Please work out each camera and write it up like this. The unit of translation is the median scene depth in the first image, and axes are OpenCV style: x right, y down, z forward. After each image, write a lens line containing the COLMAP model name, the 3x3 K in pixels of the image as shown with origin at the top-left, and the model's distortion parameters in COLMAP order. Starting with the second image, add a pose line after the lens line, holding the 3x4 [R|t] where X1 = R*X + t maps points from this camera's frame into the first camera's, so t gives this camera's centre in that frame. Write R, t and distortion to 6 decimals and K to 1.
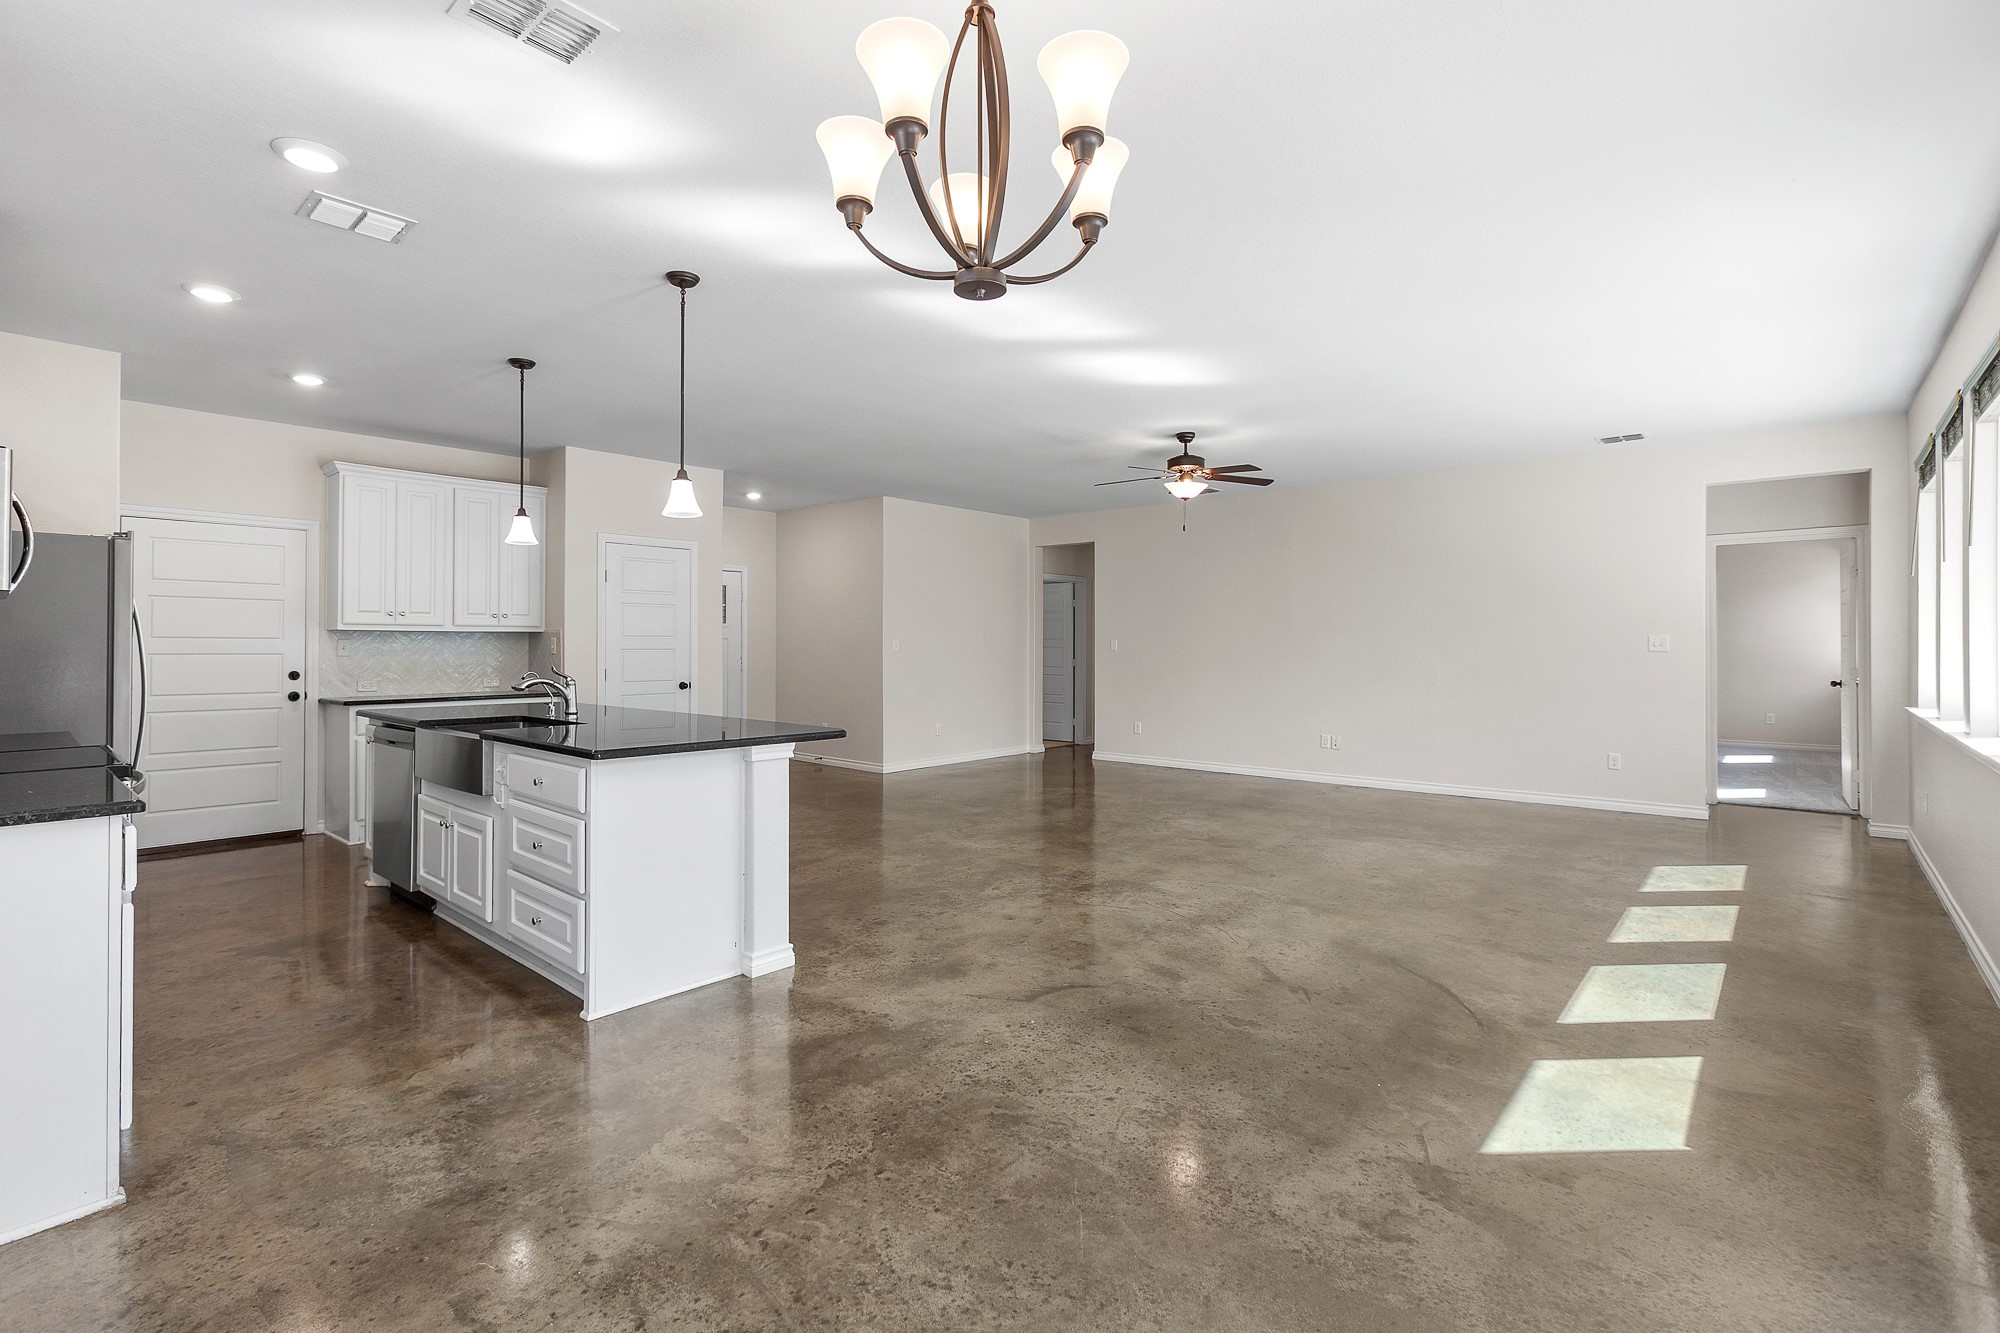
lens RADIAL K [[916.1, 0, 961.5], [0, 916.1, 641.6], [0, 0, 1]] dist [-0.010923, 0.005865]
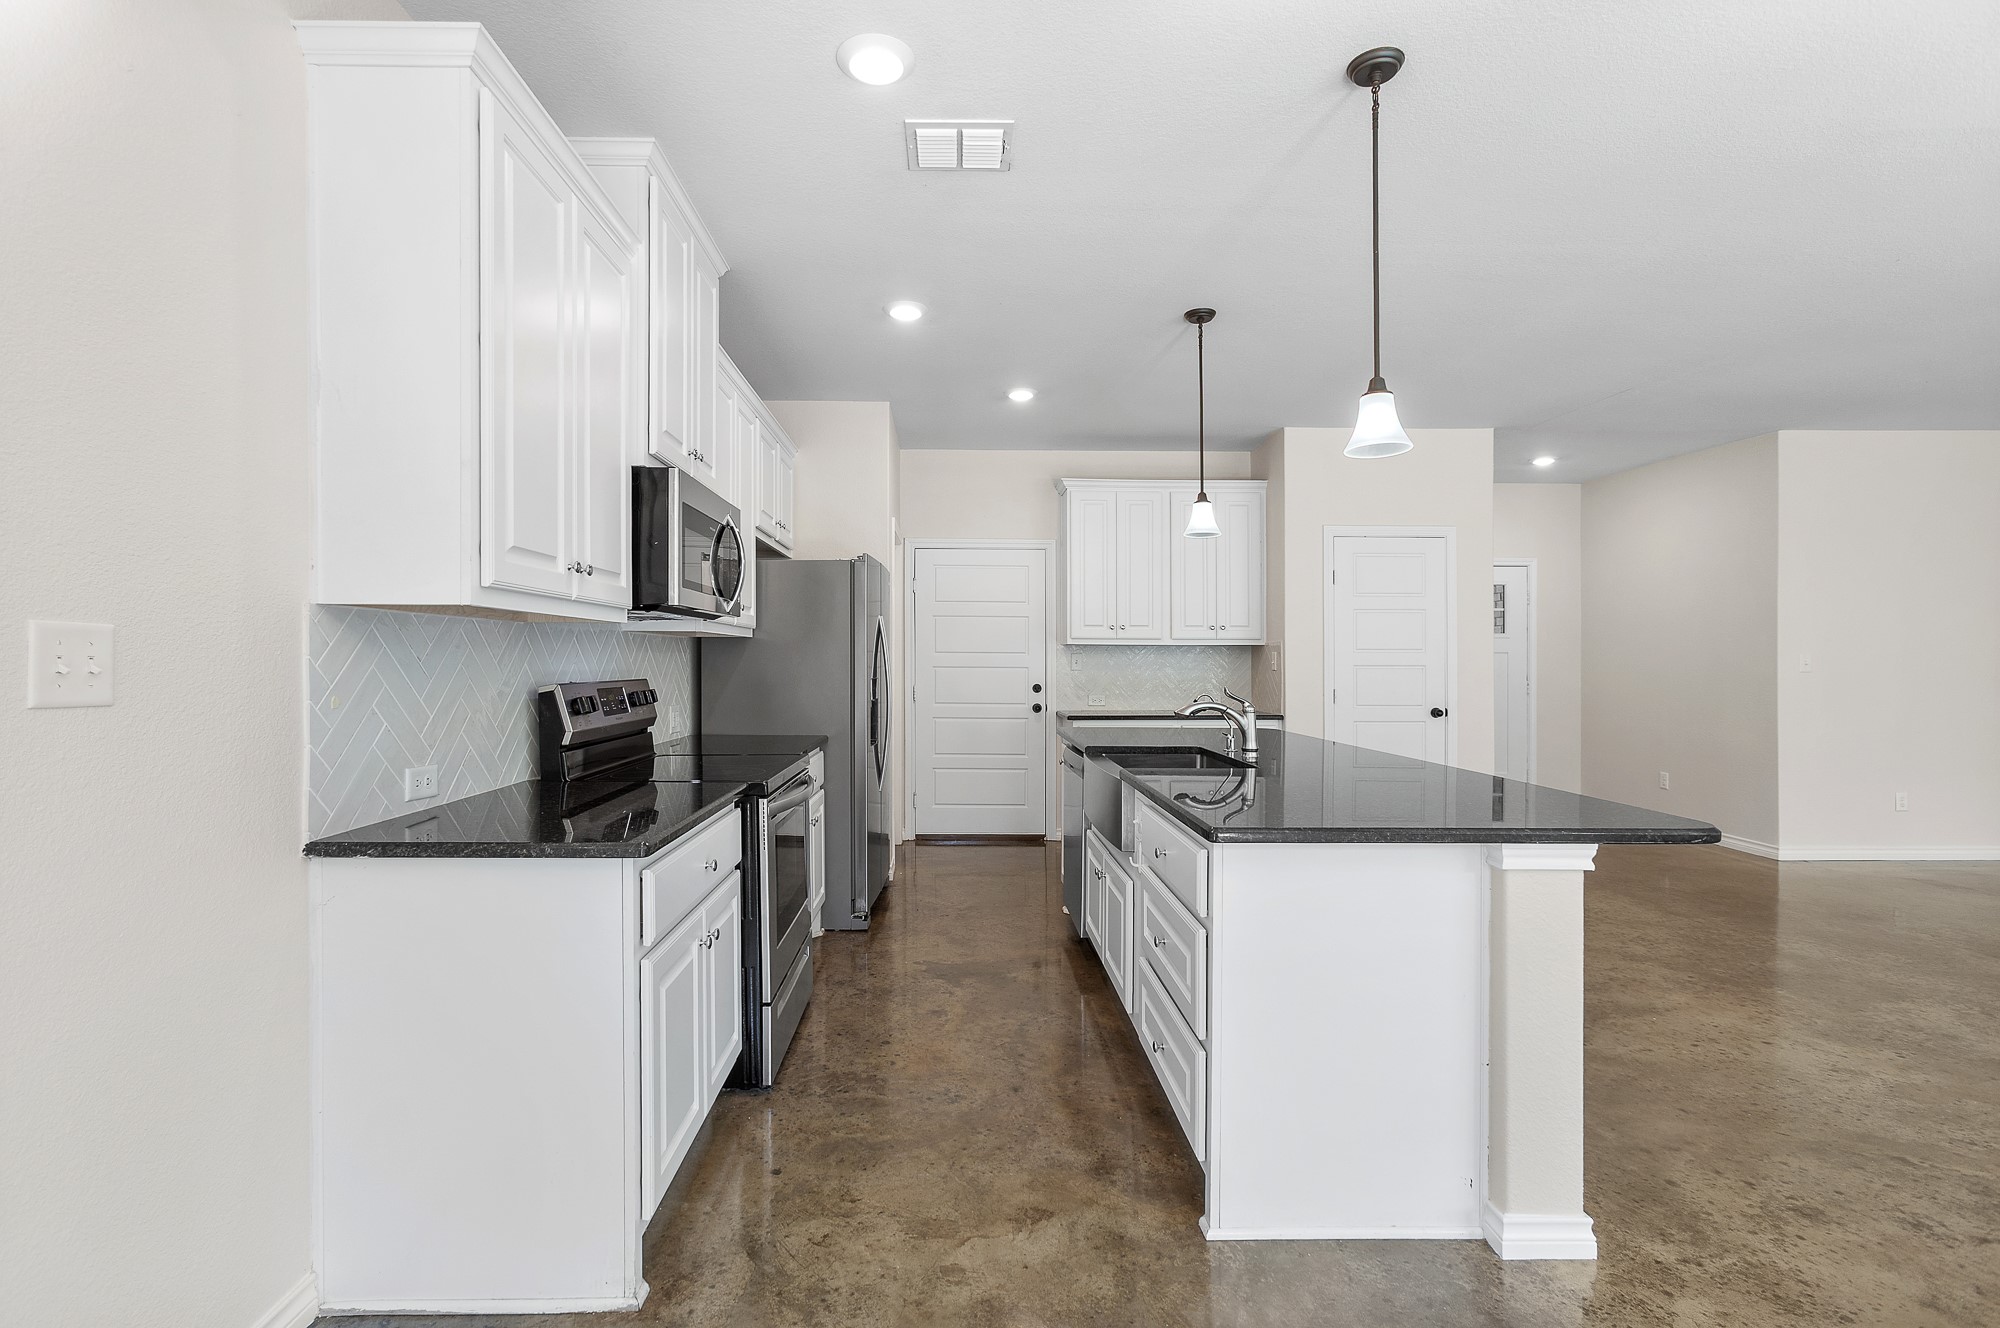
lens RADIAL K [[916.1, 0, 950.8], [0, 916.1, 650.9], [0, 0, 1]] dist [-0.010923, 0.005865]
pose [[0.688450, -0.003721, -0.725274, -0.037739], [-0.001723, 0.999976, -0.006765, 0.001652], [0.725281, 0.005907, 0.688427, 0.246208]]
